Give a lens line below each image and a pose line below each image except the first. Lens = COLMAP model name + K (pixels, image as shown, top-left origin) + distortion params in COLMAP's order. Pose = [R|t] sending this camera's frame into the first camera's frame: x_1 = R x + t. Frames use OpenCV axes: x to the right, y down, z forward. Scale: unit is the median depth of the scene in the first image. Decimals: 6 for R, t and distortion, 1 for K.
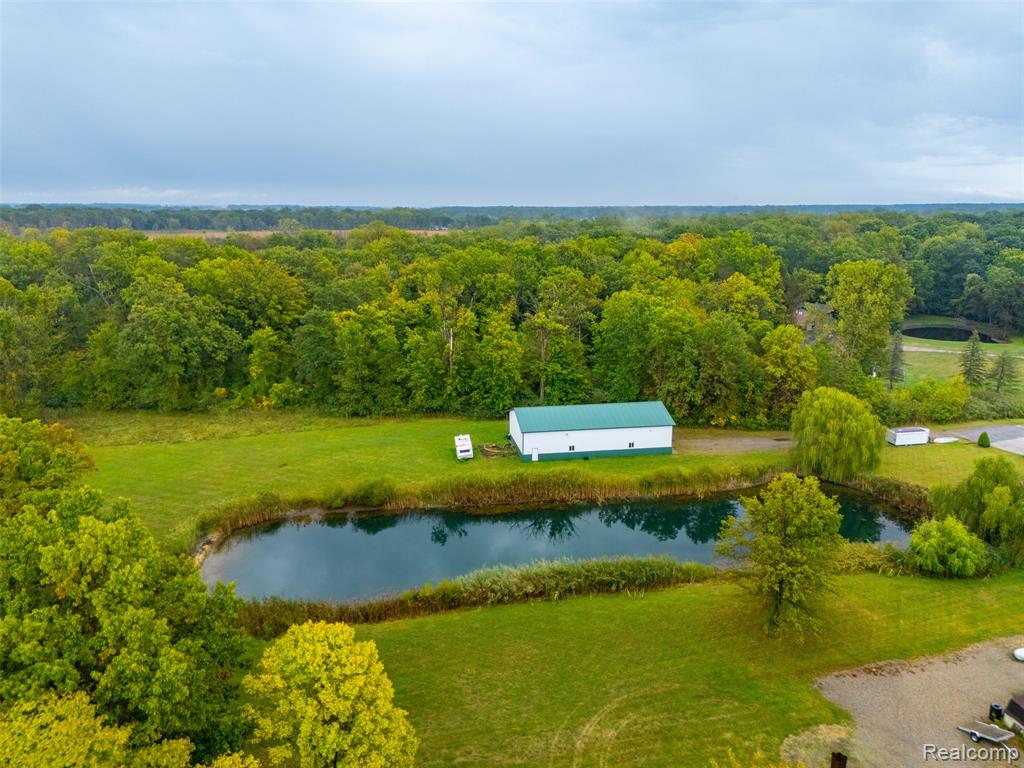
lens RADIAL K [[748.7, 0, 514.6], [0, 748.7, 387.2], [0, 0, 1]] dist [0.084500, -0.082366]
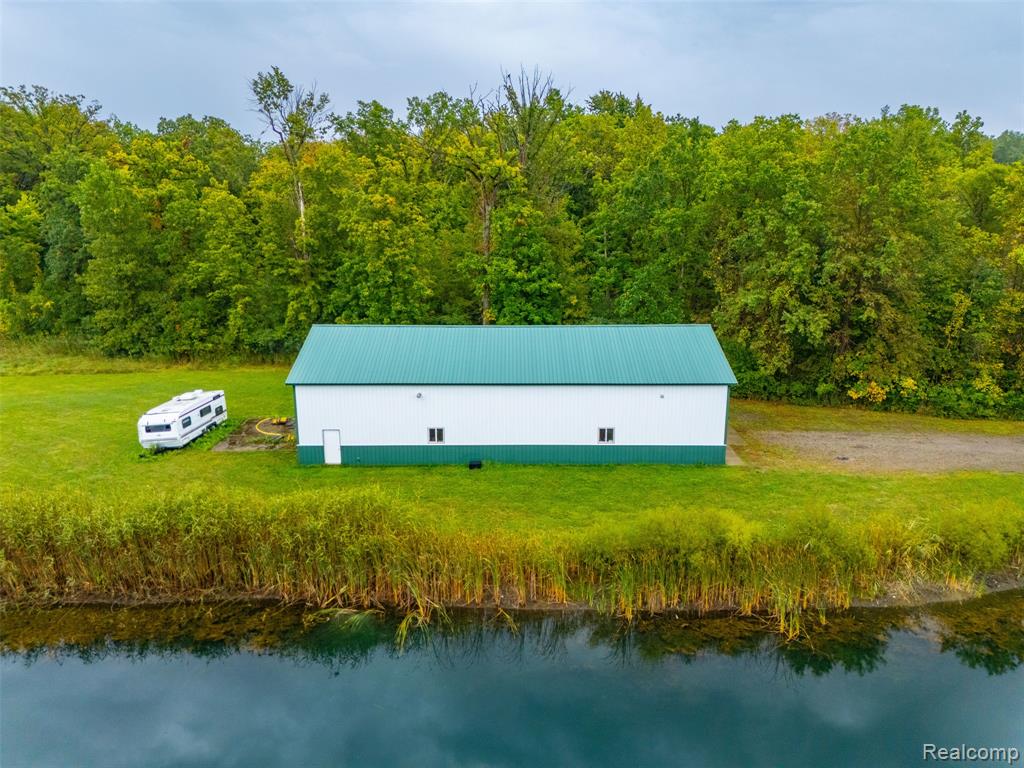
lens RADIAL K [[748.7, 0, 514.6], [0, 748.7, 387.2], [0, 0, 1]] dist [0.084500, -0.082366]
pose [[0.984095, 0.040718, -0.172912, 0.162923], [-0.038611, 0.999134, 0.015535, 0.047202], [0.173394, -0.008612, 0.984815, 0.598241]]
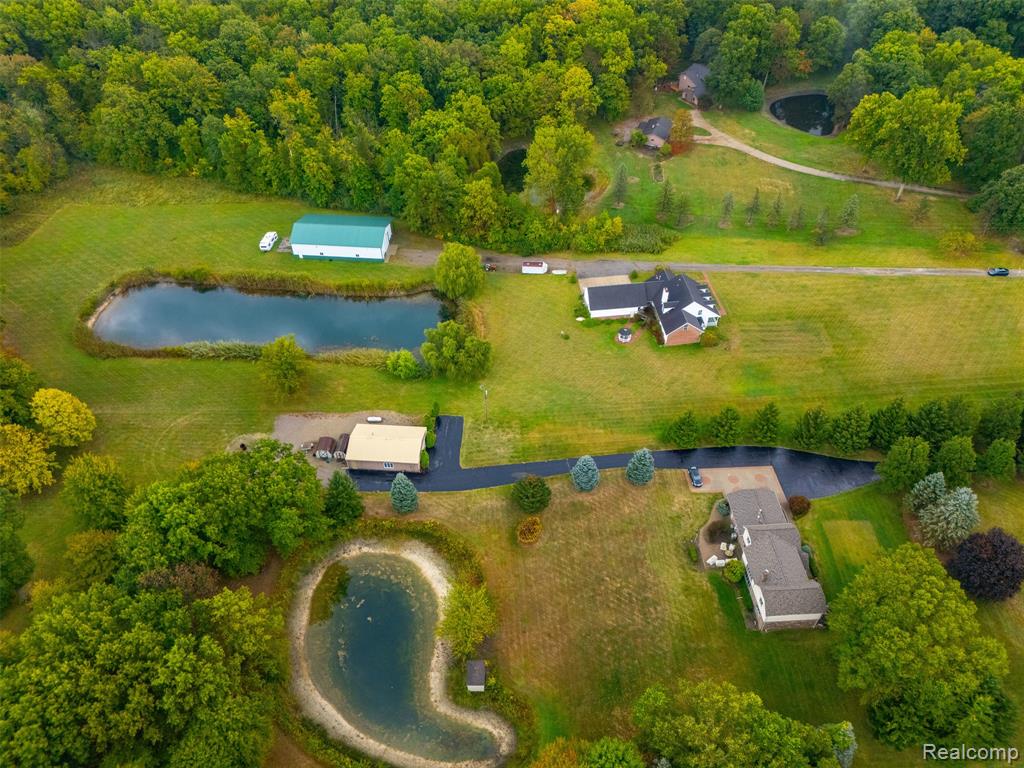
lens RADIAL K [[748.7, 0, 514.6], [0, 748.7, 387.2], [0, 0, 1]] dist [0.084500, -0.082366]
pose [[0.964706, 0.177979, -0.194077, 0.828574], [-0.051235, 0.849789, 0.524627, -0.546819], [0.258297, -0.496167, 0.828915, -0.441198]]
